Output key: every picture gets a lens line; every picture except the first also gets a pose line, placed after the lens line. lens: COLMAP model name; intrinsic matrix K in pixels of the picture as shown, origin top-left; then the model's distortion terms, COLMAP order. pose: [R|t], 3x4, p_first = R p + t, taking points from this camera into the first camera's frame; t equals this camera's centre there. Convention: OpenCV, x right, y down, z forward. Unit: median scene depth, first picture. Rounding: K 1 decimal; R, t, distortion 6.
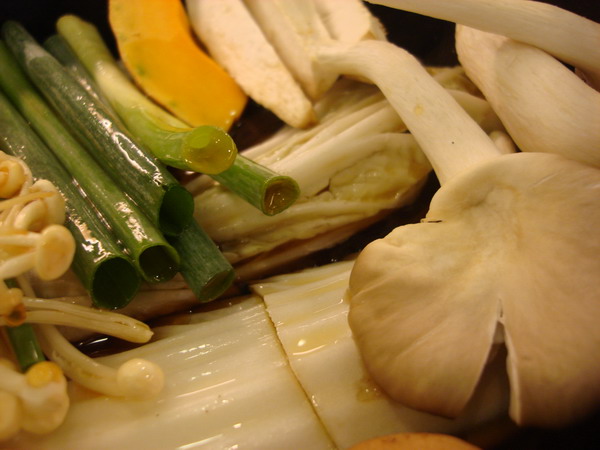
lens RADIAL K [[639.2, 0, 300.0], [0, 639.2, 225.0], [0, 0, 1]] dist [-0.095818, -0.011470]
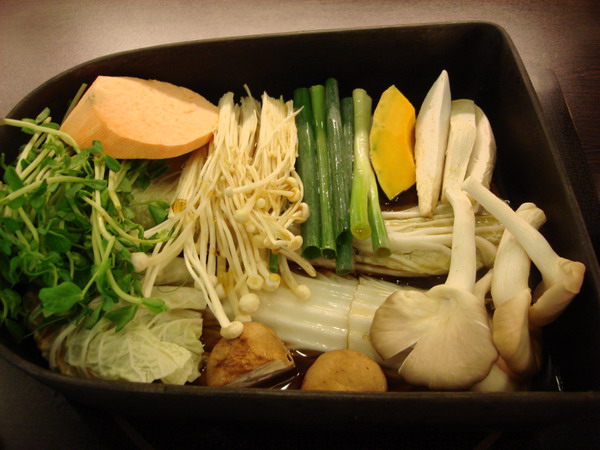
lens RADIAL K [[639.2, 0, 300.0], [0, 639.2, 225.0], [0, 0, 1]] dist [-0.095818, -0.011470]
pose [[0.821780, 0.495785, -0.280847, 0.374201], [-0.402192, 0.853839, 0.330456, -0.897885], [0.403634, -0.158608, 0.901068, -1.475850]]
